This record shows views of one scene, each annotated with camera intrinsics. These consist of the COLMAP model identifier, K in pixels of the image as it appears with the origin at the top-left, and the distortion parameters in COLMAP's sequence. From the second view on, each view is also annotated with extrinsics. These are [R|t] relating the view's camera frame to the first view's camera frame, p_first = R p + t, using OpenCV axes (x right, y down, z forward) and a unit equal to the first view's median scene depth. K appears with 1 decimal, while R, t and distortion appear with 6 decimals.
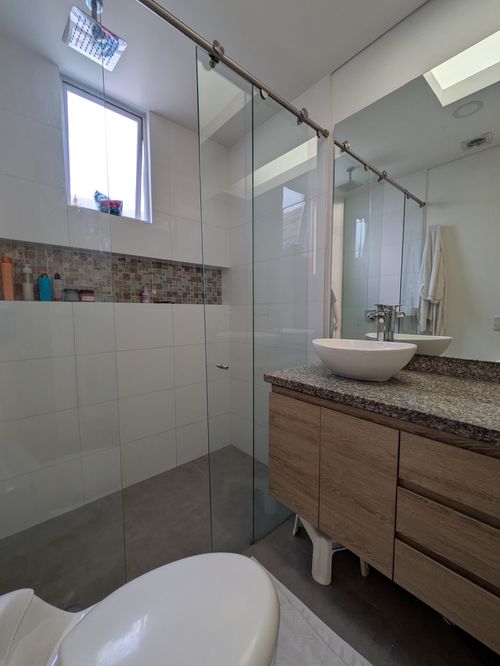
lens RADIAL K [[264.0, 0, 248.6], [0, 264.0, 334.0], [0, 0, 1]] dist [-0.001092, 0.000398]
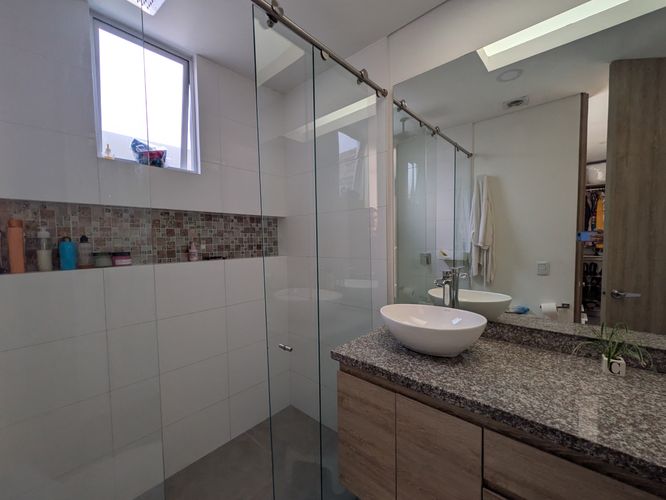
lens RADIAL K [[264.0, 0, 334.5], [0, 264.0, 253.1], [0, 0, 1]] dist [-0.001092, 0.000398]
pose [[0.991815, -0.018126, 0.126391, -0.029714], [0.022683, 0.999140, -0.034711, -0.116591], [-0.125653, 0.037293, 0.991373, 0.053681]]
